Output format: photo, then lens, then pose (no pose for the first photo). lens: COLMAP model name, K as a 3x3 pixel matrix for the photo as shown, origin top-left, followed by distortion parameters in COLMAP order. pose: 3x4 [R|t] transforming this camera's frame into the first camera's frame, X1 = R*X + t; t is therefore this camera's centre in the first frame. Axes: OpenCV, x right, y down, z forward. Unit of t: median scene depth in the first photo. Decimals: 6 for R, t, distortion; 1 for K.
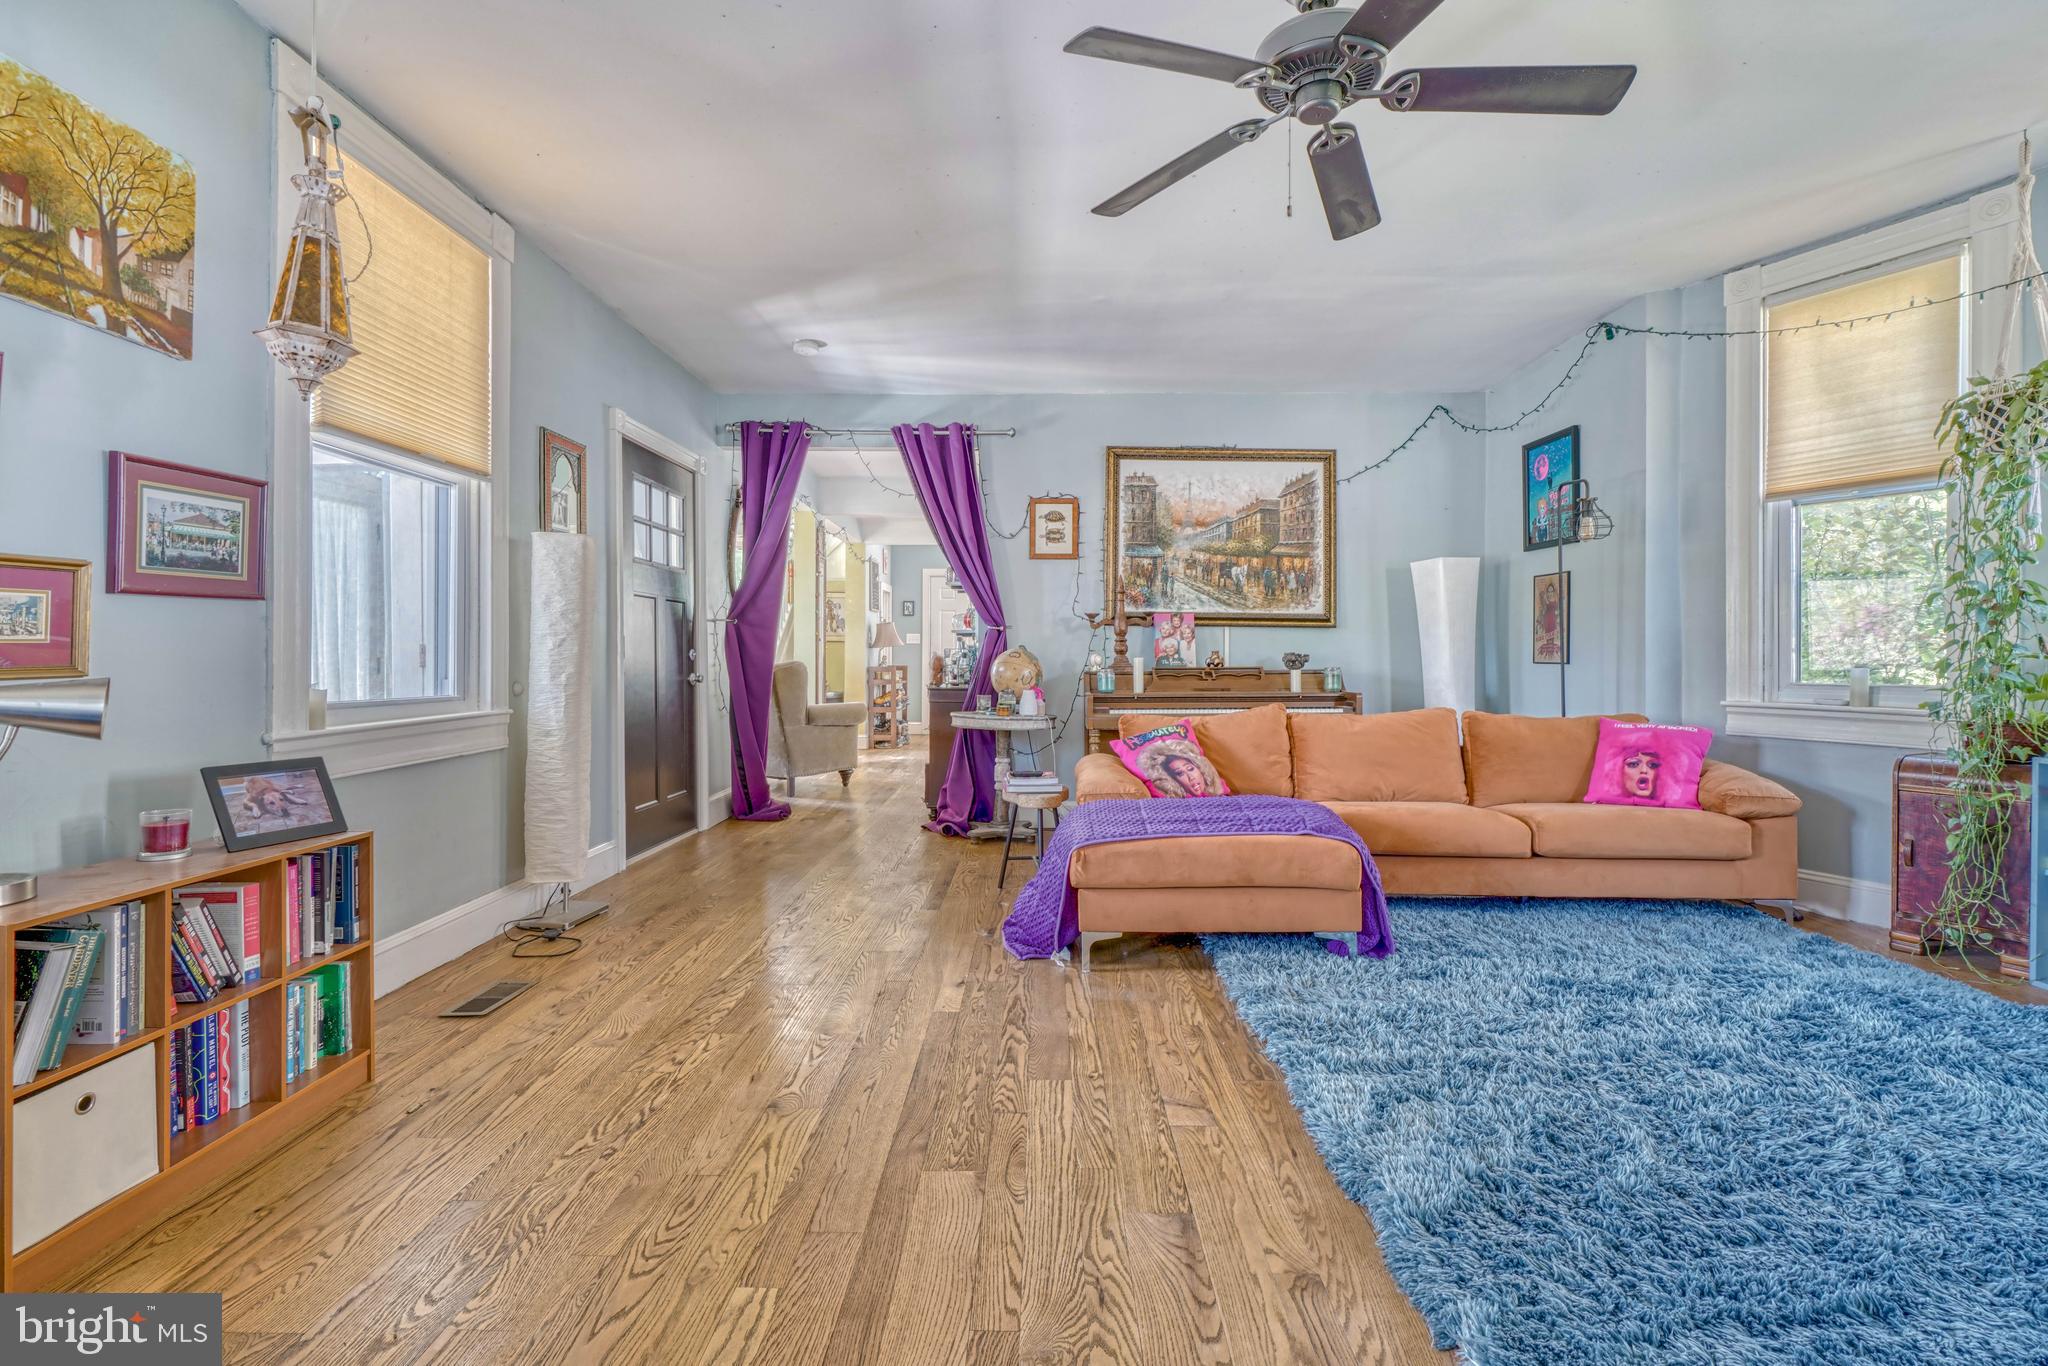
lens RADIAL K [[920.0, 0, 1015.6], [0, 920.0, 662.4], [0, 0, 1]] dist [-0.003495, 0.000521]
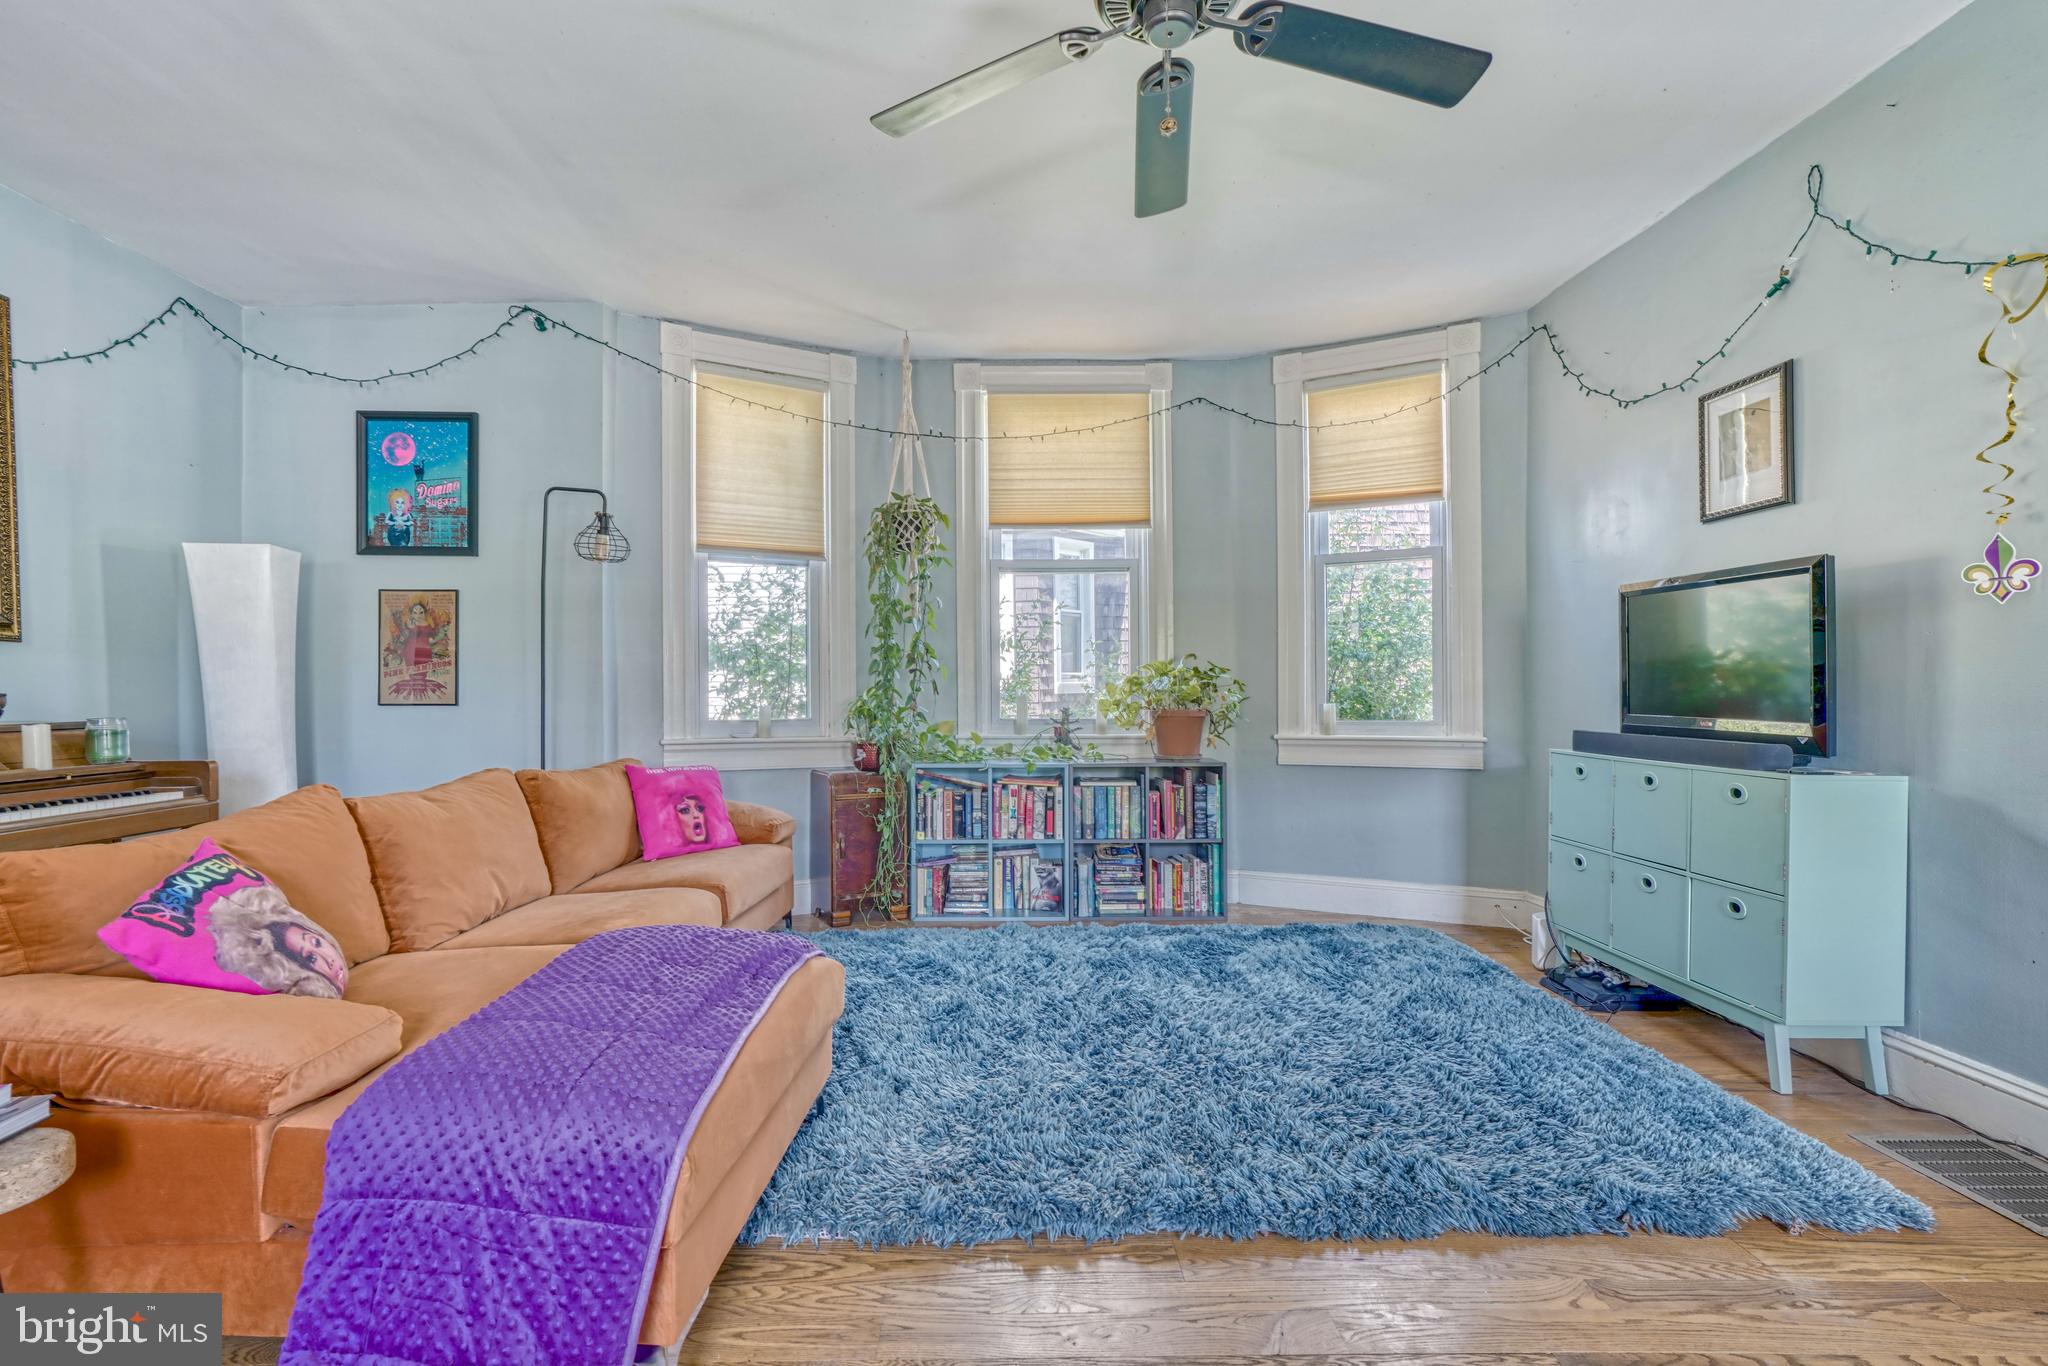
lens RADIAL K [[938.4, 0, 1007.3], [0, 938.4, 697.0], [0, 0, 1]] dist [-0.010898, 0.007964]
pose [[-0.036607, -0.002001, 0.999328, -0.297974], [0.009192, 0.999955, 0.002339, -0.004379], [-0.999287, 0.009272, -0.036587, 0.703275]]
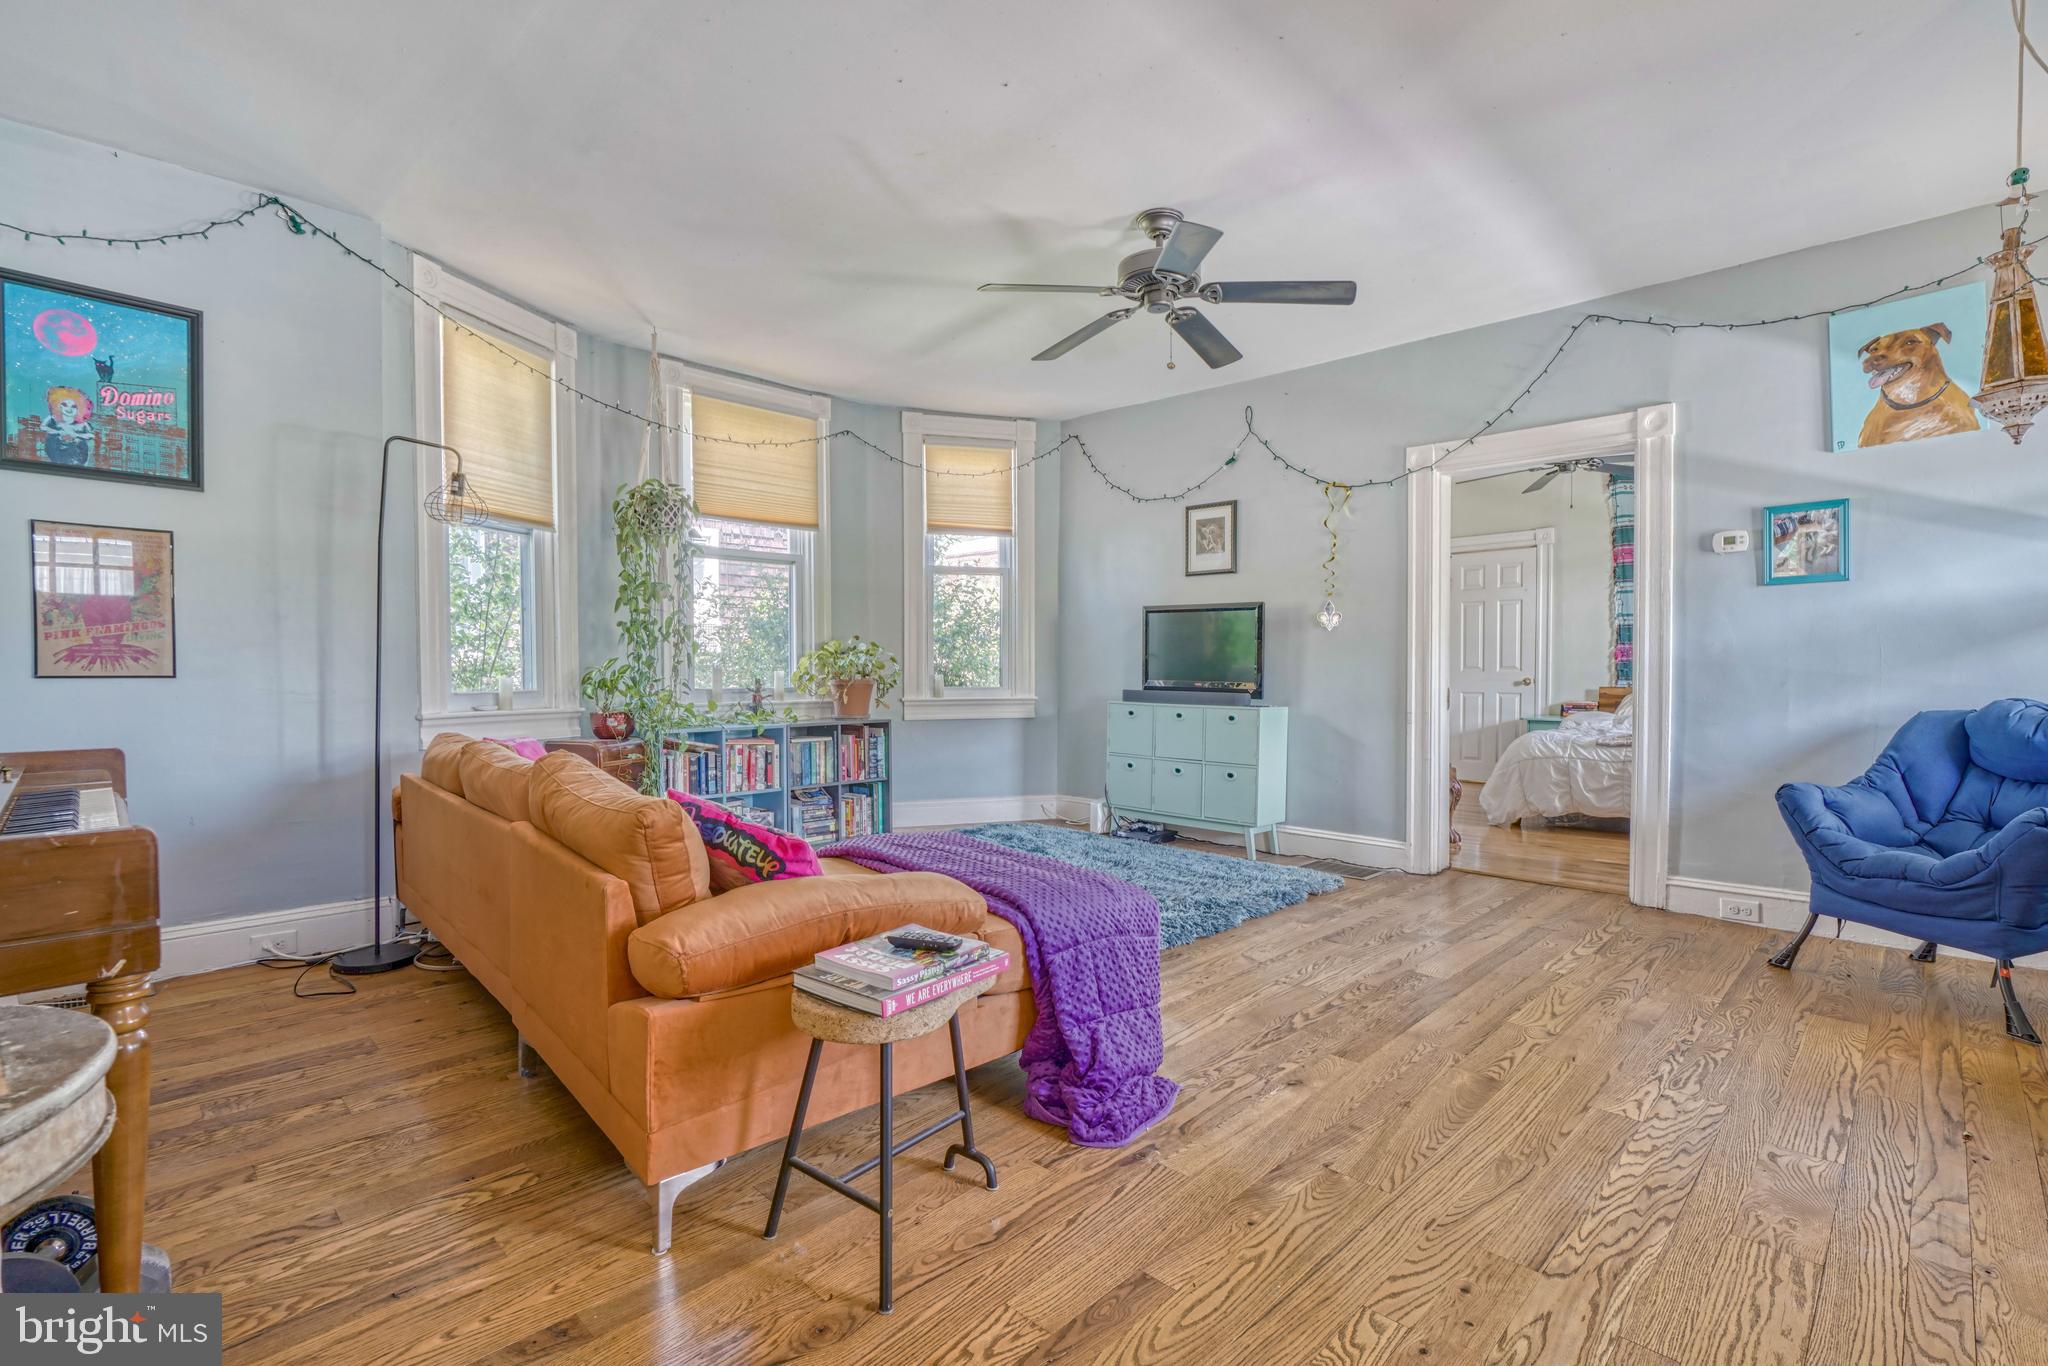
lens RADIAL K [[925.3, 0, 1011.4], [0, 925.3, 696.2], [0, 0, 1]] dist [-0.010702, 0.004163]
pose [[-0.725149, -0.022515, 0.688224, -0.330949], [0.002440, 0.999375, 0.035265, -0.008424], [-0.688588, 0.027252, -0.724641, 1.359353]]
